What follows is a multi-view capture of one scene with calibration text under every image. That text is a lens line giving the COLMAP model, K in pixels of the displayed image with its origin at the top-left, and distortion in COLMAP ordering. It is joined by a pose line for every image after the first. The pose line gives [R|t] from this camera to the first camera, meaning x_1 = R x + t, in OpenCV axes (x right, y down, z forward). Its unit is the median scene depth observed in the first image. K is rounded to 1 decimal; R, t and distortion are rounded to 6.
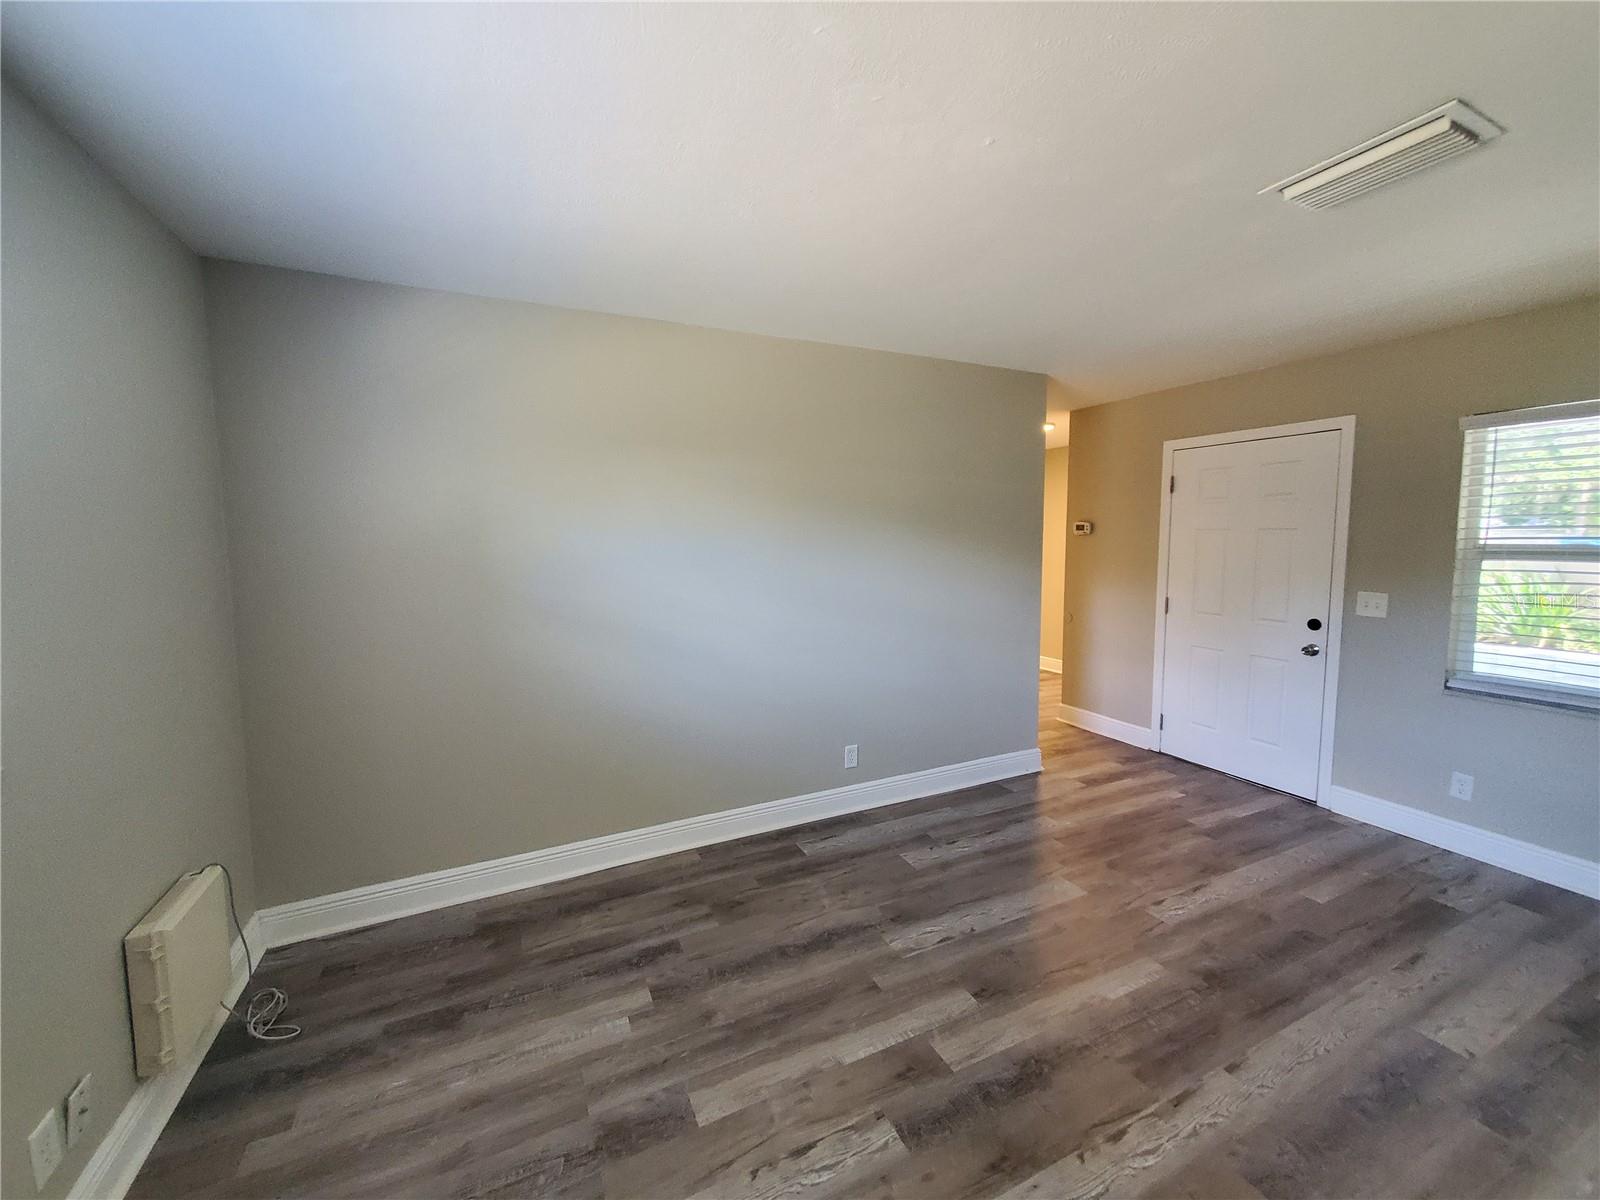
lens RADIAL K [[638.6, 0, 801.6], [0, 638.6, 597.3], [0, 0, 1]] dist [0.002824, -0.001271]
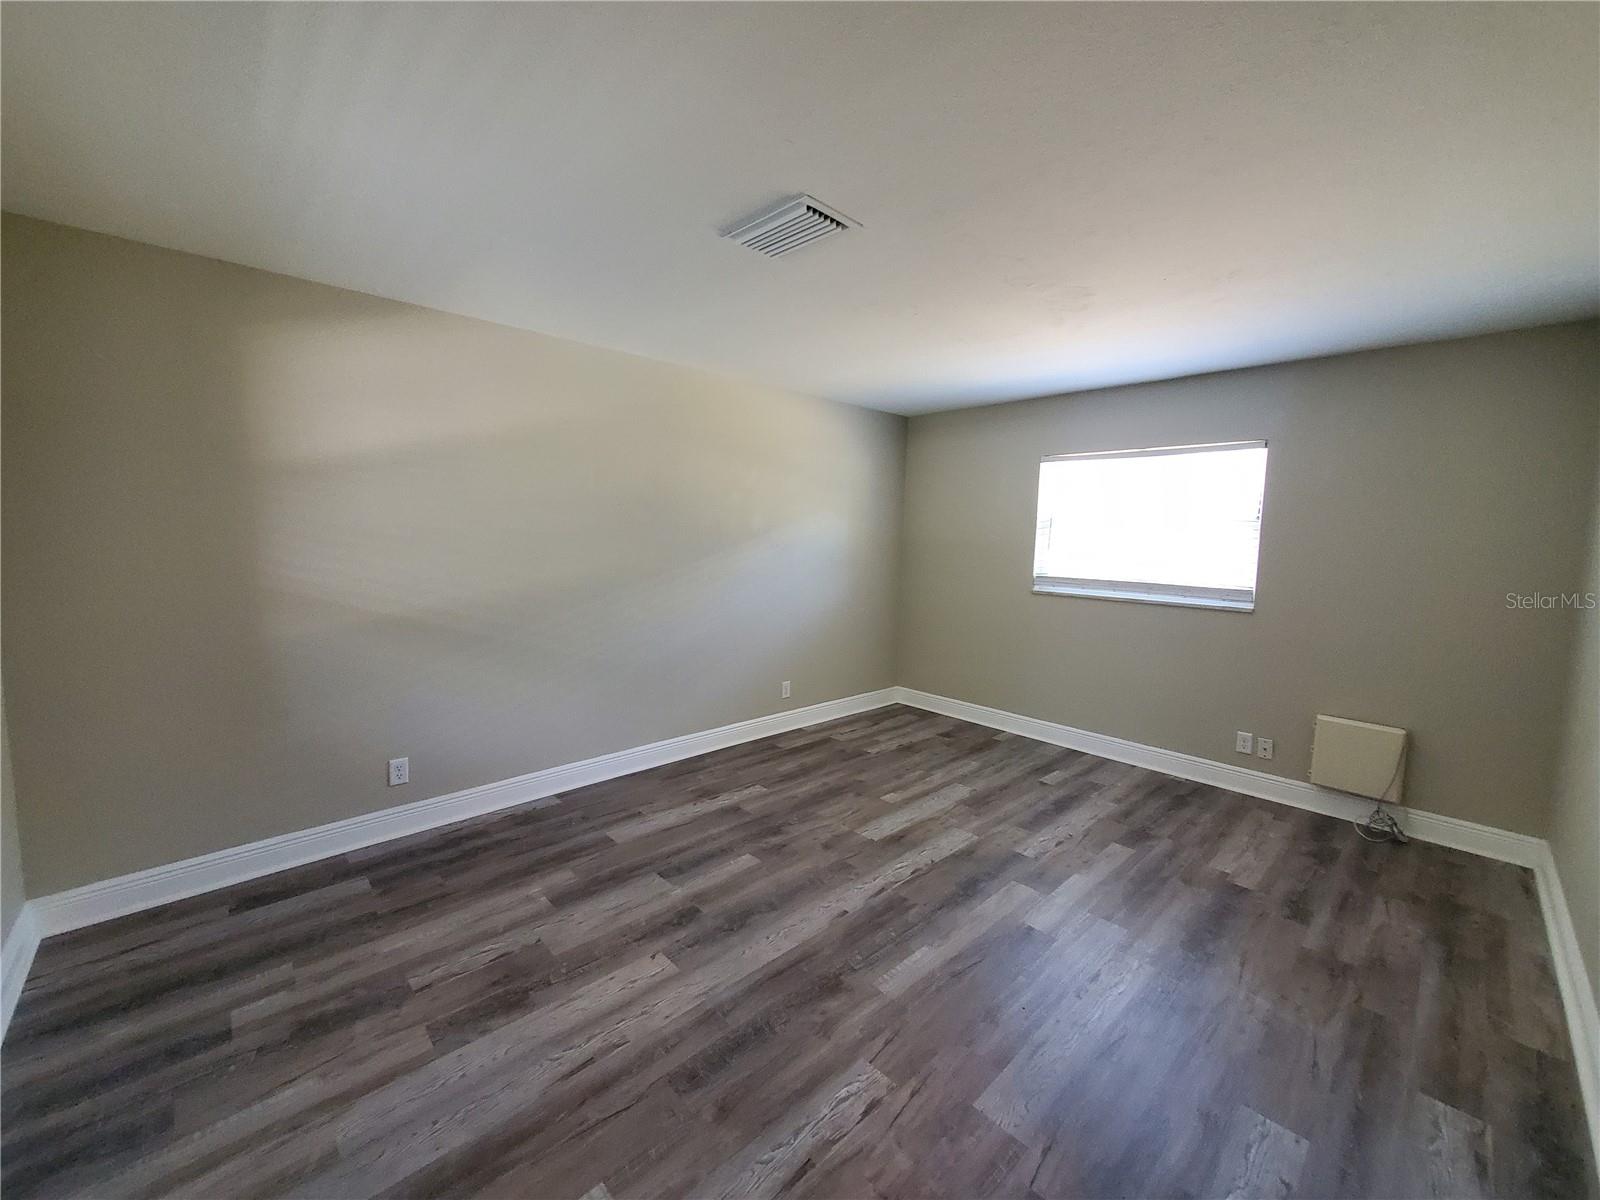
lens RADIAL K [[638.6, 0, 801.3], [0, 638.6, 600.6], [0, 0, 1]] dist [0.002824, -0.001271]
pose [[-0.951825, 0.019035, -0.306051, 0.982871], [-0.044570, 0.978884, 0.199498, -0.162368], [0.303386, 0.203528, -0.930878, 1.782950]]
